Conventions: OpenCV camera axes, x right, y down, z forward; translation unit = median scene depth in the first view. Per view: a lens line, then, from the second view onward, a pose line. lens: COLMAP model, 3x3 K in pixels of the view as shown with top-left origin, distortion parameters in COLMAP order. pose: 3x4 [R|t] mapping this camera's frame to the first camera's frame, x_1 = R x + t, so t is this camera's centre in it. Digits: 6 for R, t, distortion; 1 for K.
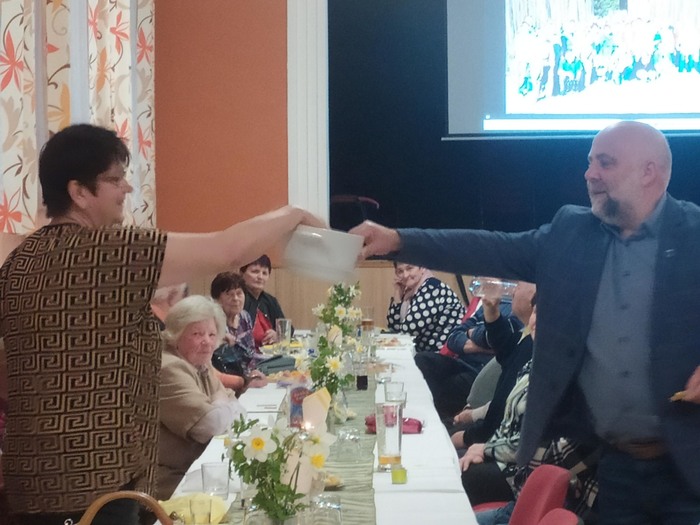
lens RADIAL K [[2088.8, 0, 350.0], [0, 2088.8, 262.5], [0, 0, 1]] dist [0.045525, 0.603327]
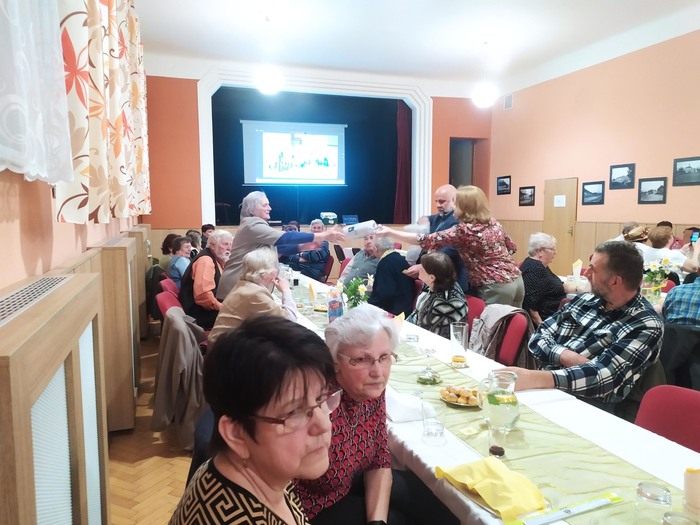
lens RADIAL K [[521.9, 0, 348.4], [0, 521.9, 261.0], [0, 0, 1]] dist [0.068141, -0.077793]
pose [[0.940949, -0.027593, 0.337421, -0.069609], [0.004008, 0.997511, 0.070395, -0.002830], [-0.338524, -0.064886, 0.938718, 0.235131]]
